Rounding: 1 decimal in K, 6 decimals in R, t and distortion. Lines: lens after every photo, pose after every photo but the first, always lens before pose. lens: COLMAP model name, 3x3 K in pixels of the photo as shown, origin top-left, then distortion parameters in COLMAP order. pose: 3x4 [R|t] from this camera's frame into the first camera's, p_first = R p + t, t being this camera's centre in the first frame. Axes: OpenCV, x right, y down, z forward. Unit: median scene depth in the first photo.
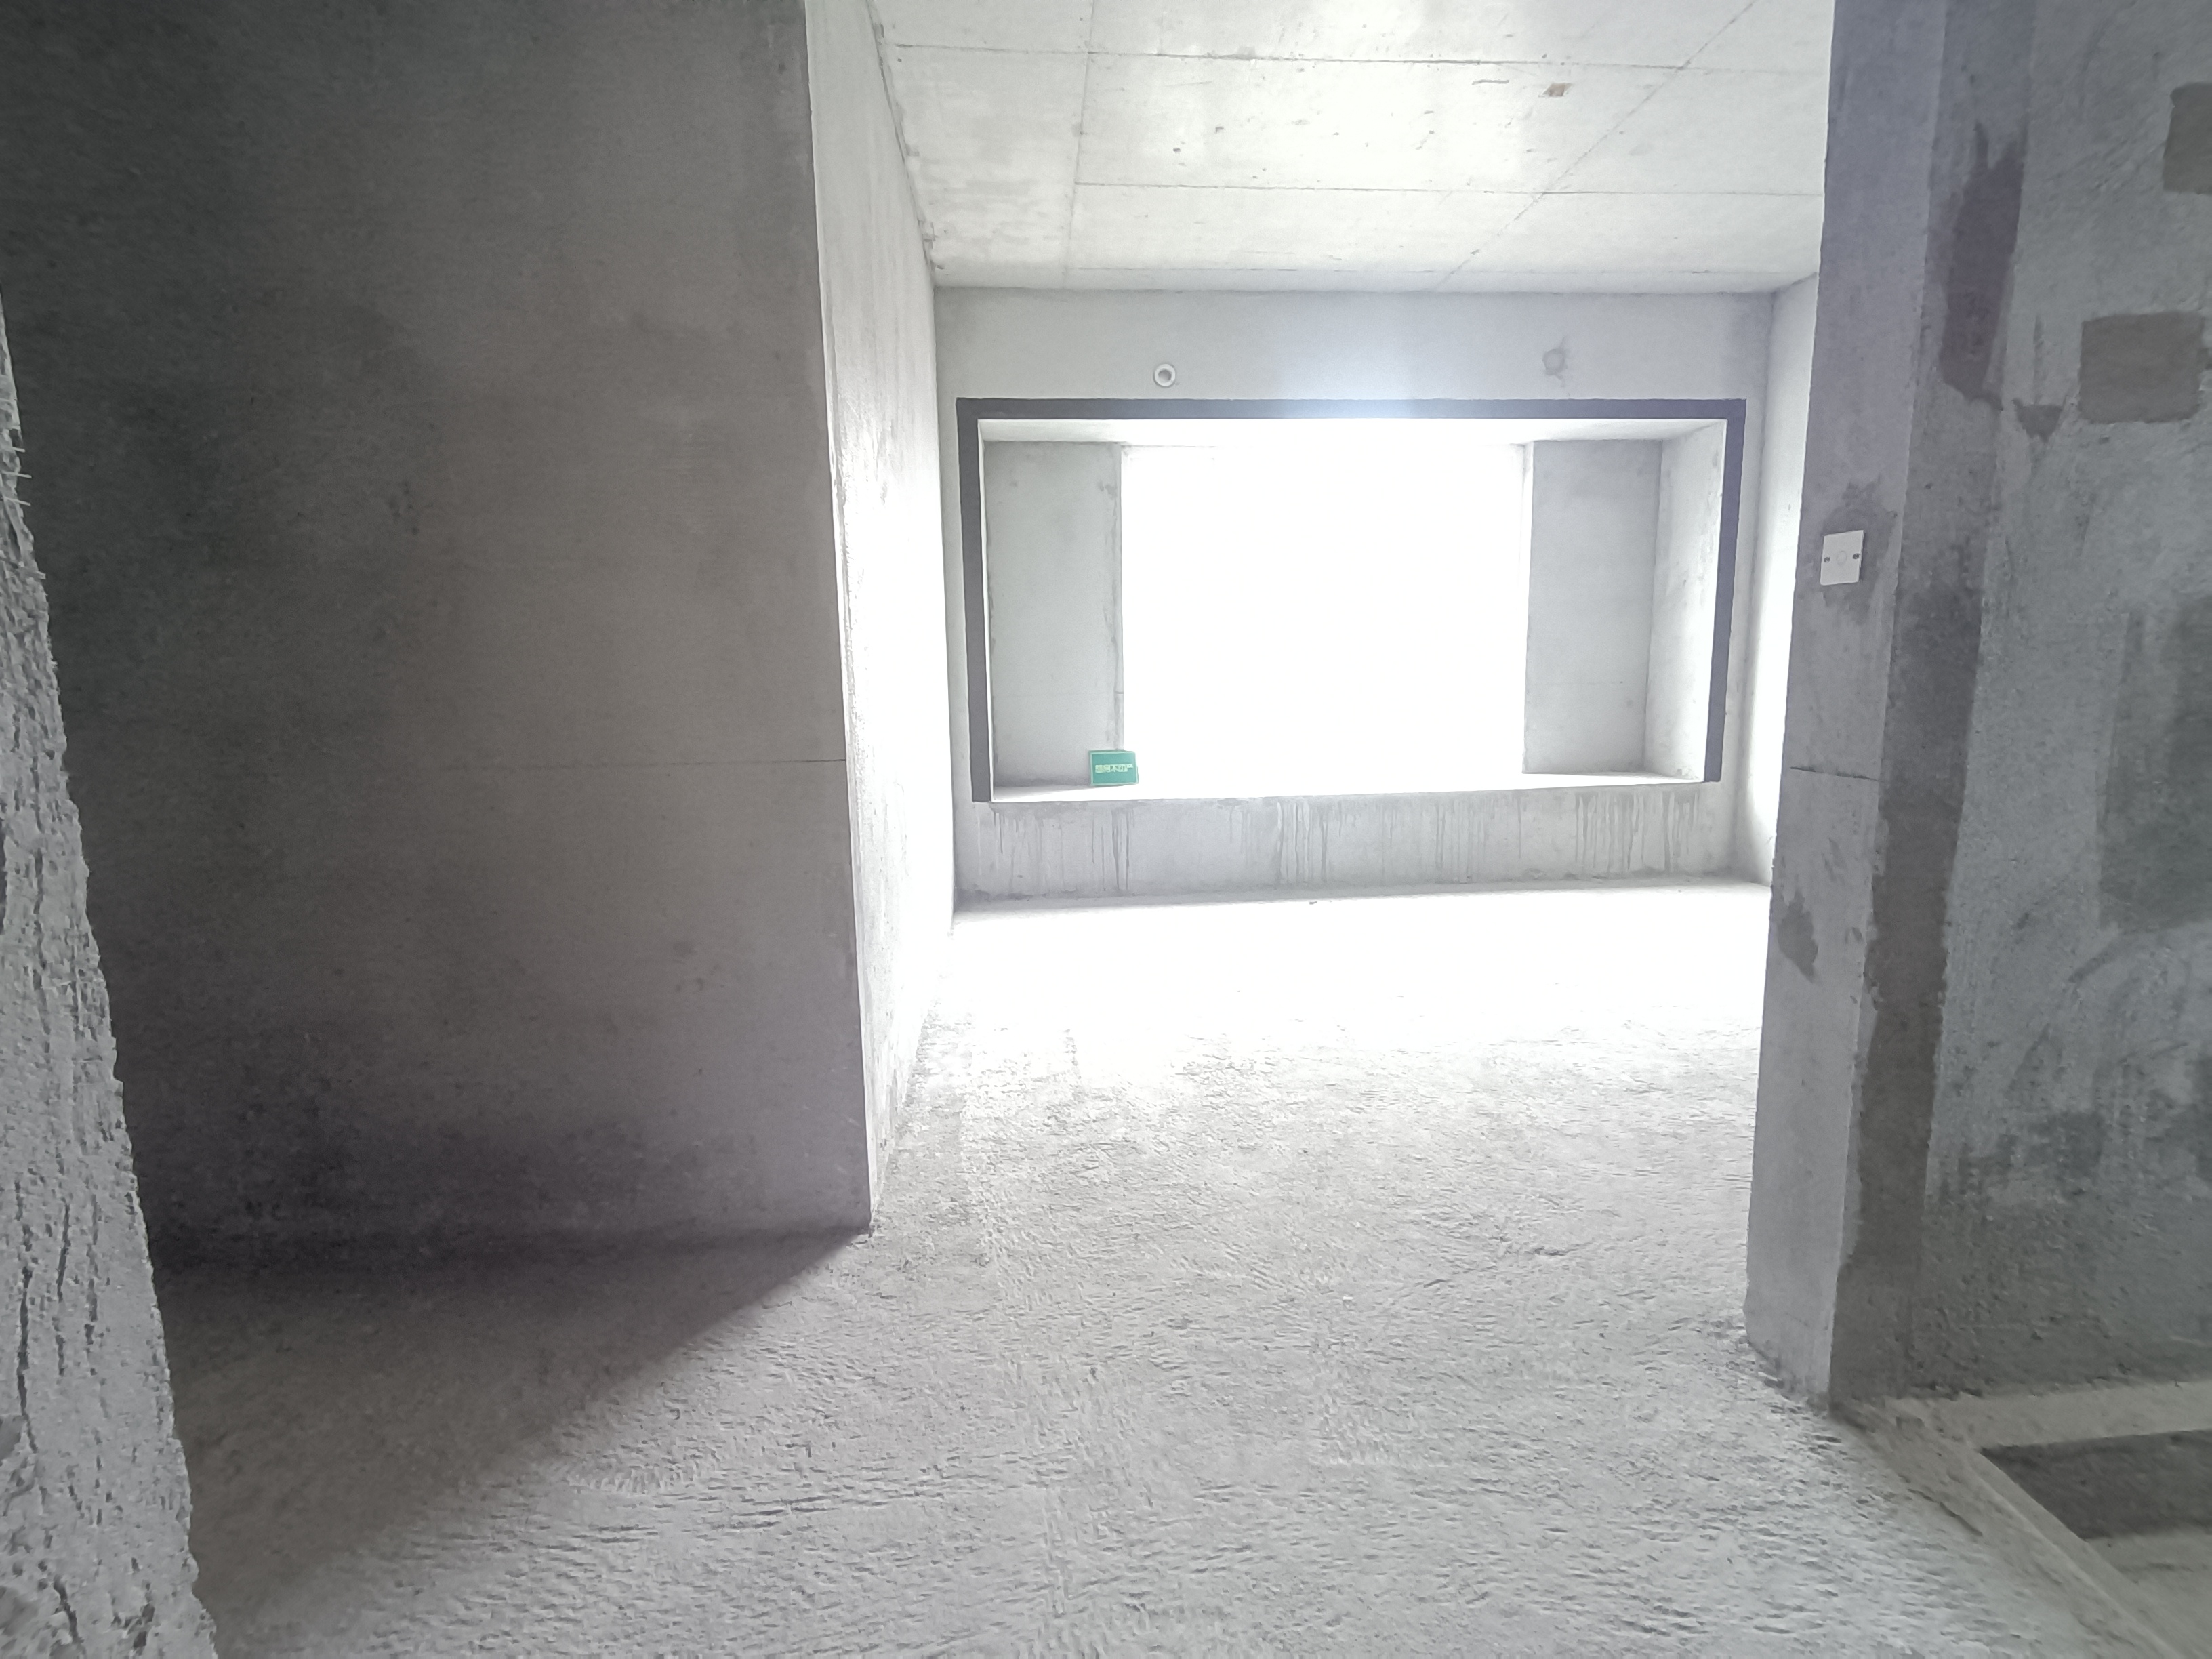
lens RADIAL K [[1107.4, 0, 1121.2], [0, 1107.4, 843.8], [0, 0, 1]] dist [0.021825, -0.020867]
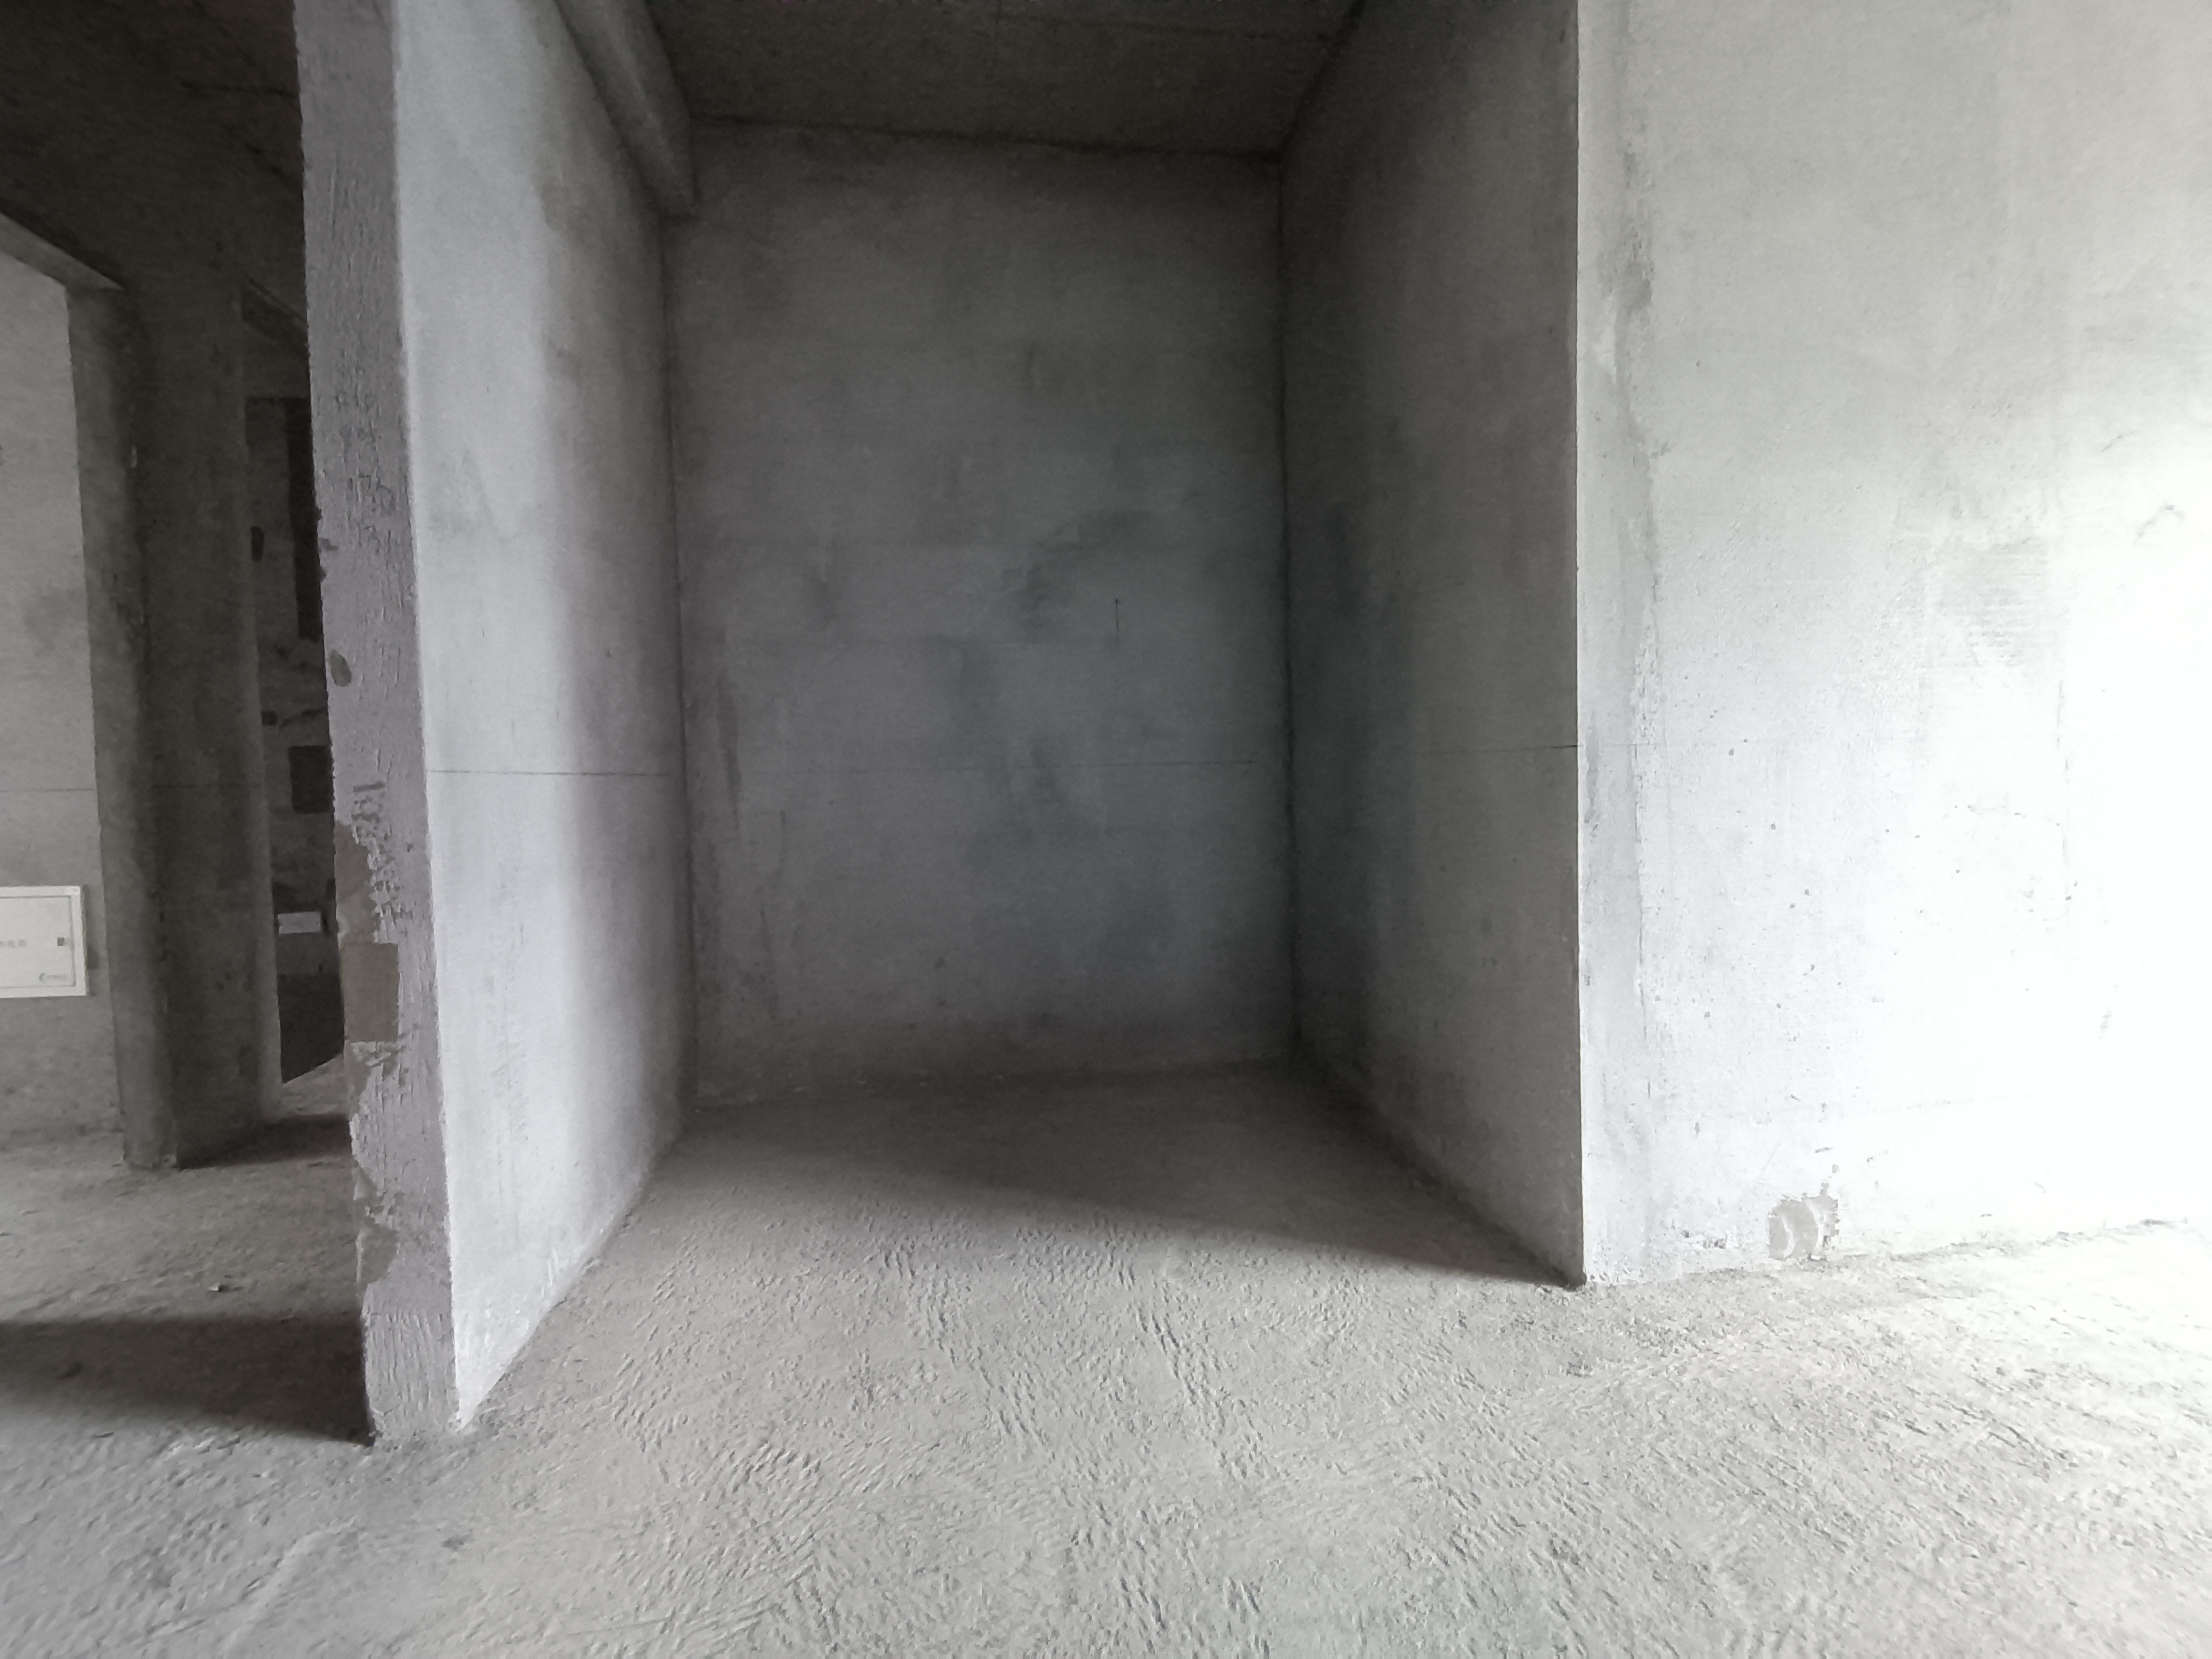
lens RADIAL K [[1107.4, 0, 1102.8], [0, 1107.4, 824.6], [0, 0, 1]] dist [0.021825, -0.020867]
pose [[0.060329, 0.058367, -0.996471, 0.623535], [-0.143623, 0.988409, 0.049199, 0.000166], [0.987792, 0.140148, 0.068013, 0.556467]]
